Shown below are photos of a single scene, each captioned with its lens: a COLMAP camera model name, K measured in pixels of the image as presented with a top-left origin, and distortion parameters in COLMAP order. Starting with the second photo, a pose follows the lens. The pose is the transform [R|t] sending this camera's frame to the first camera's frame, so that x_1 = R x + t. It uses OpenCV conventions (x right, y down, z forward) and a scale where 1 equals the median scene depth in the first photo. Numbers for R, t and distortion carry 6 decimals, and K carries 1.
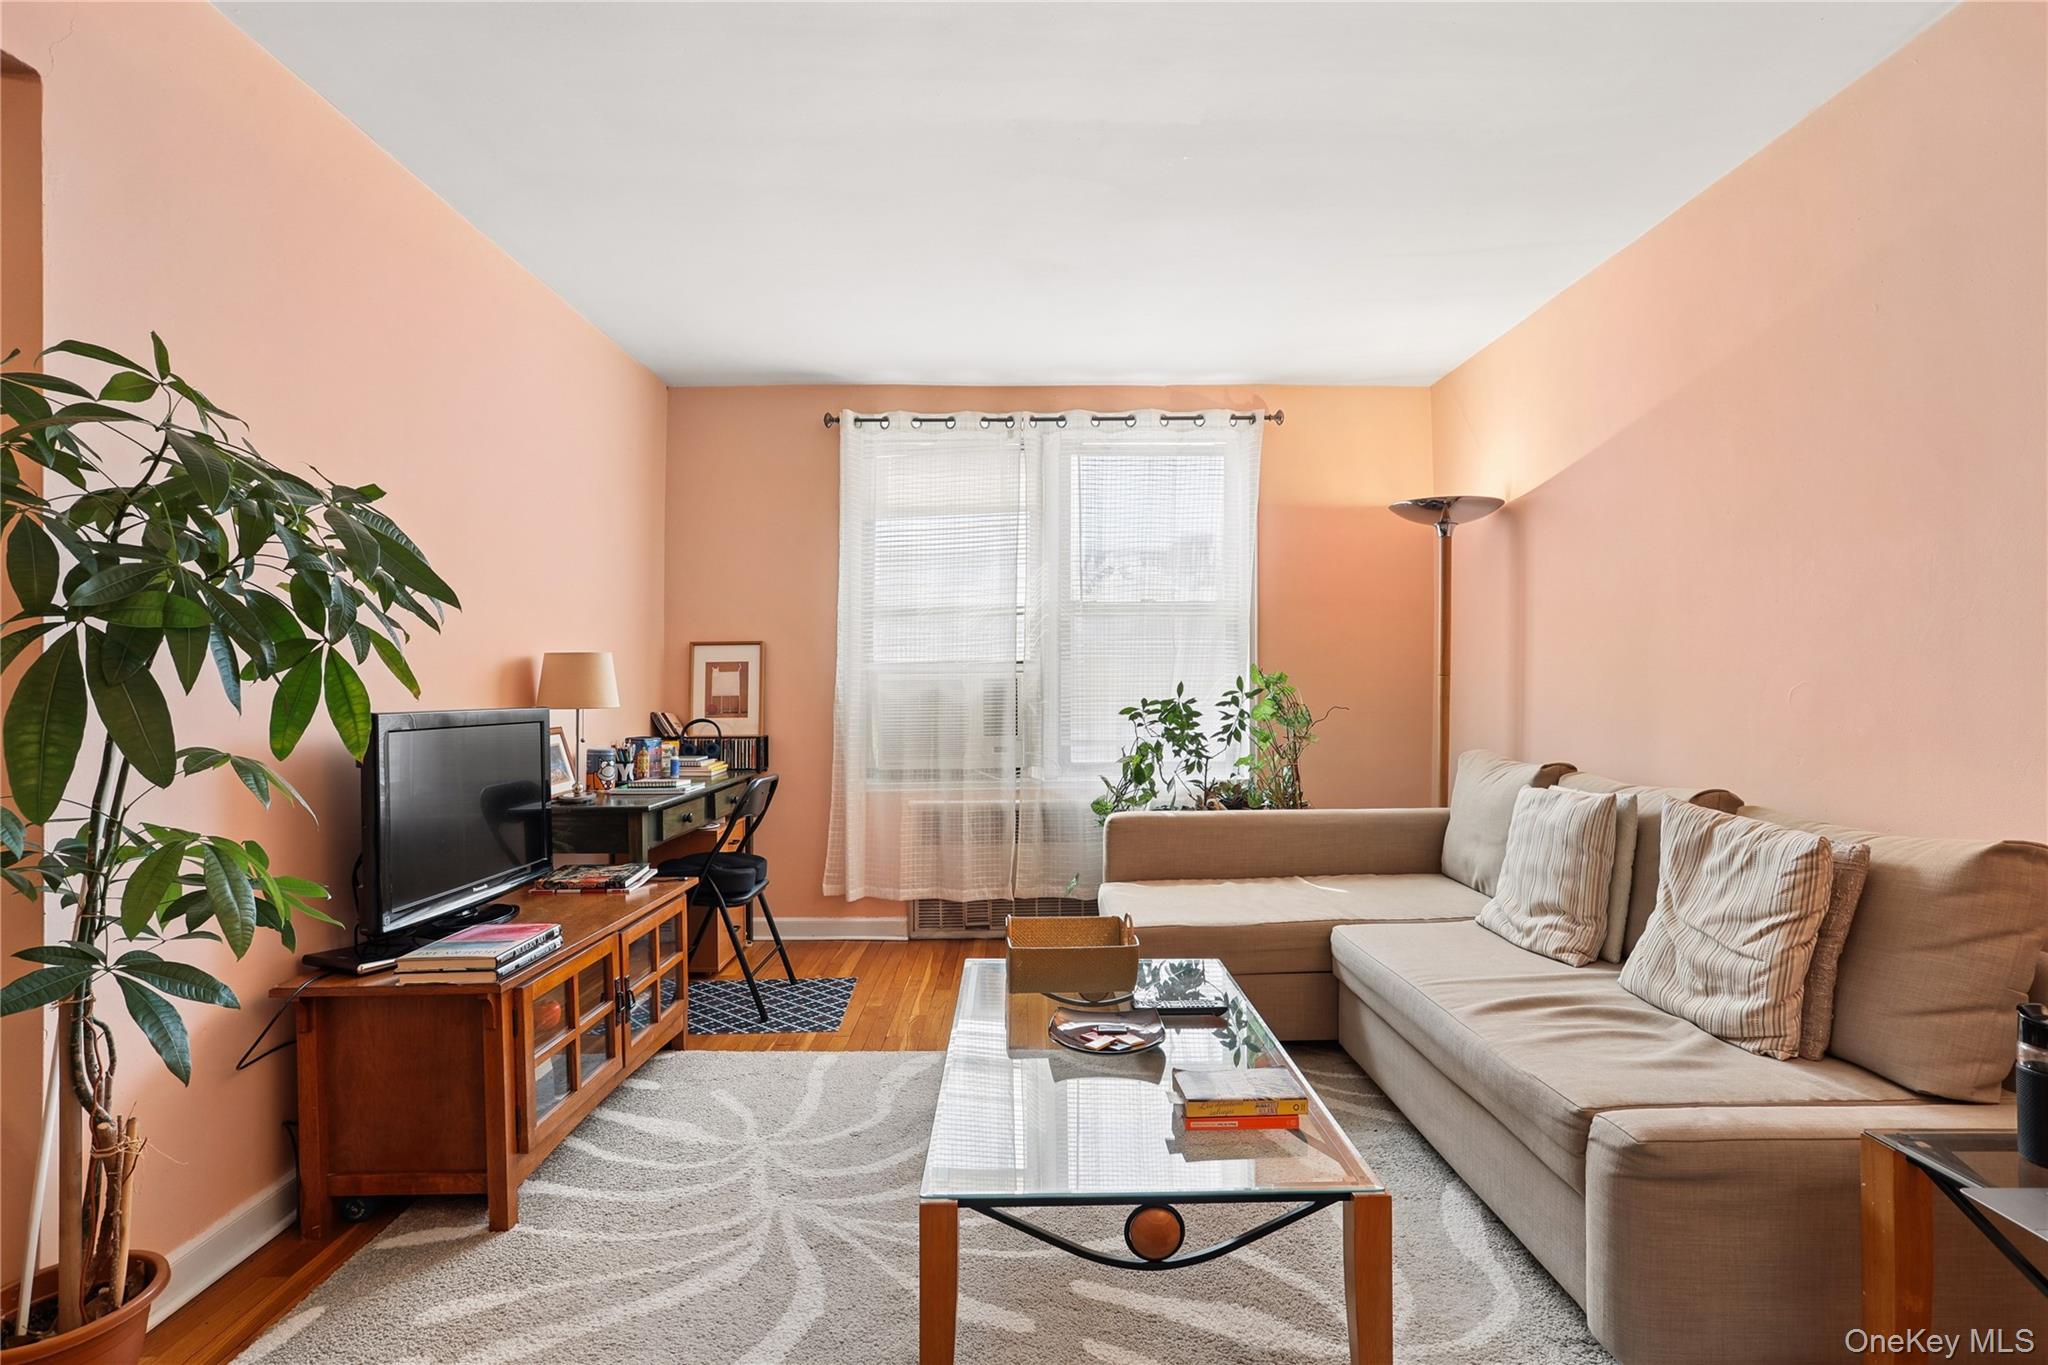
lens RADIAL K [[1006.5, 0, 1022.1], [0, 1006.5, 696.0], [0, 0, 1]] dist [-0.062891, 0.025367]
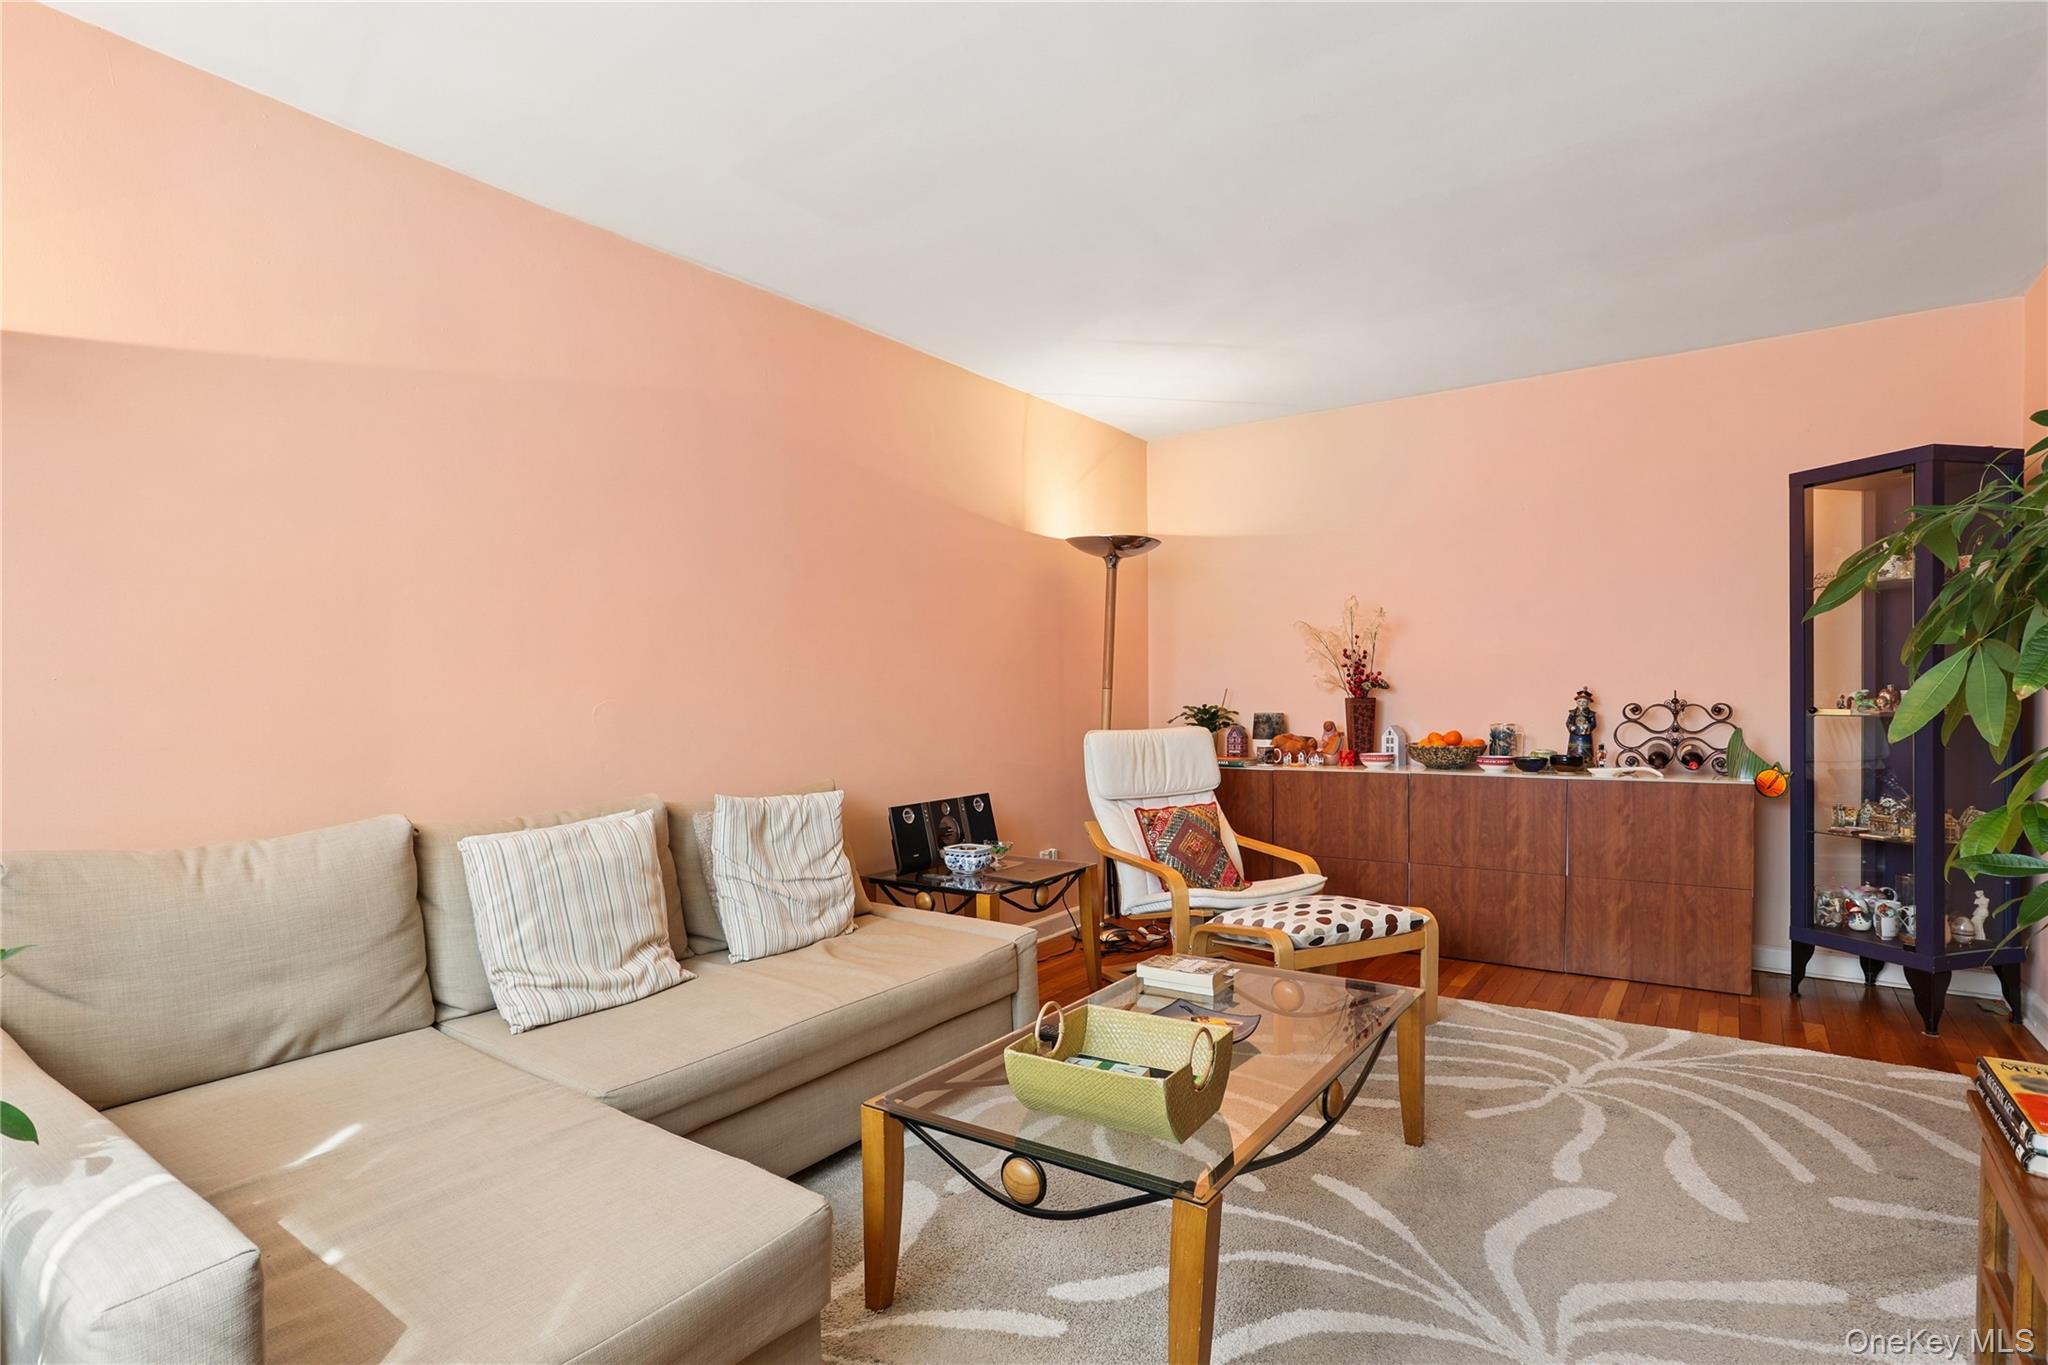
lens RADIAL K [[1006.5, 0, 1022.1], [0, 1006.5, 696.0], [0, 0, 1]] dist [-0.062891, 0.025367]
pose [[-0.816617, 0.019604, 0.576847, -0.385130], [0.028559, 0.999571, 0.006460, -0.019159], [-0.576473, 0.021749, -0.816827, 1.986717]]
